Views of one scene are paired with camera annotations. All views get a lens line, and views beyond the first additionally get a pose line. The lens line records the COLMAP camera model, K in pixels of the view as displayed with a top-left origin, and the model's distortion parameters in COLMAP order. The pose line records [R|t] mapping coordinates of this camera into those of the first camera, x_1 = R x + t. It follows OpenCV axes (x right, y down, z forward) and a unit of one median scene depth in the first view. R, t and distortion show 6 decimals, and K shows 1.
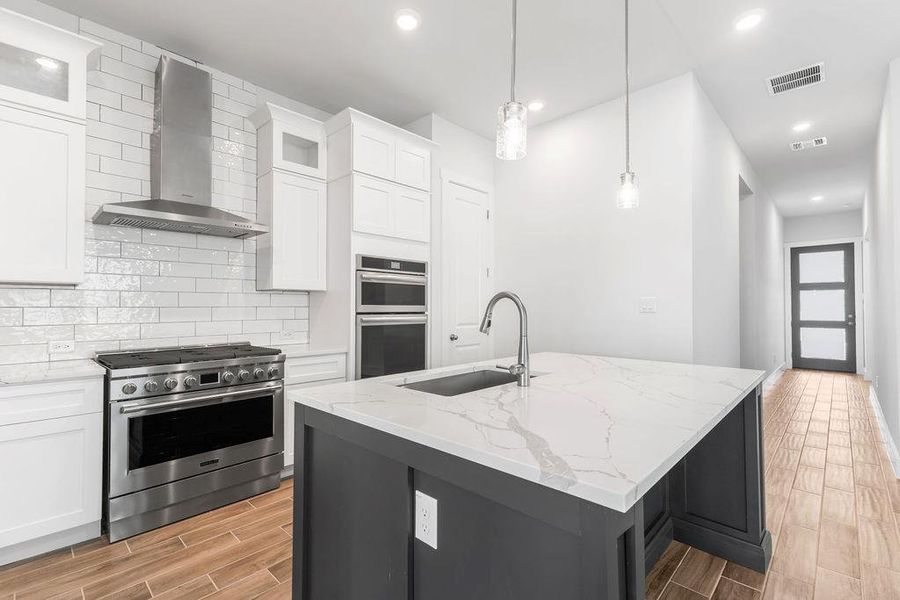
lens RADIAL K [[419.7, 0, 450.0], [0, 419.7, 300.0], [0, 0, 1]] dist [0.000379, 0.000091]
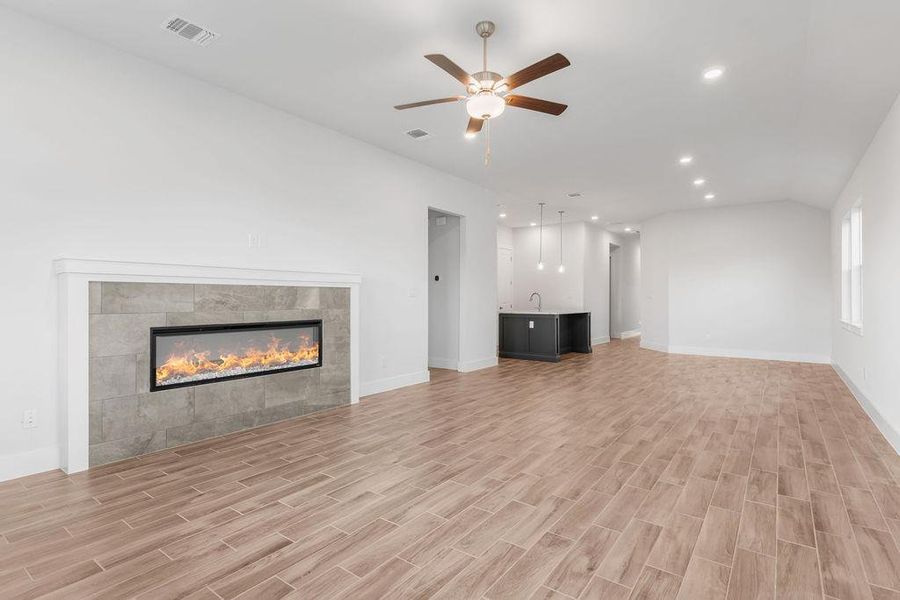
lens RADIAL K [[419.7, 0, 450.0], [0, 419.7, 300.0], [0, 0, 1]] dist [0.000379, 0.000091]
pose [[0.995478, -0.000010, 0.094988, -1.199042], [-0.001990, 0.999778, 0.020955, -0.029654], [-0.094967, -0.021049, 0.995258, -3.398780]]
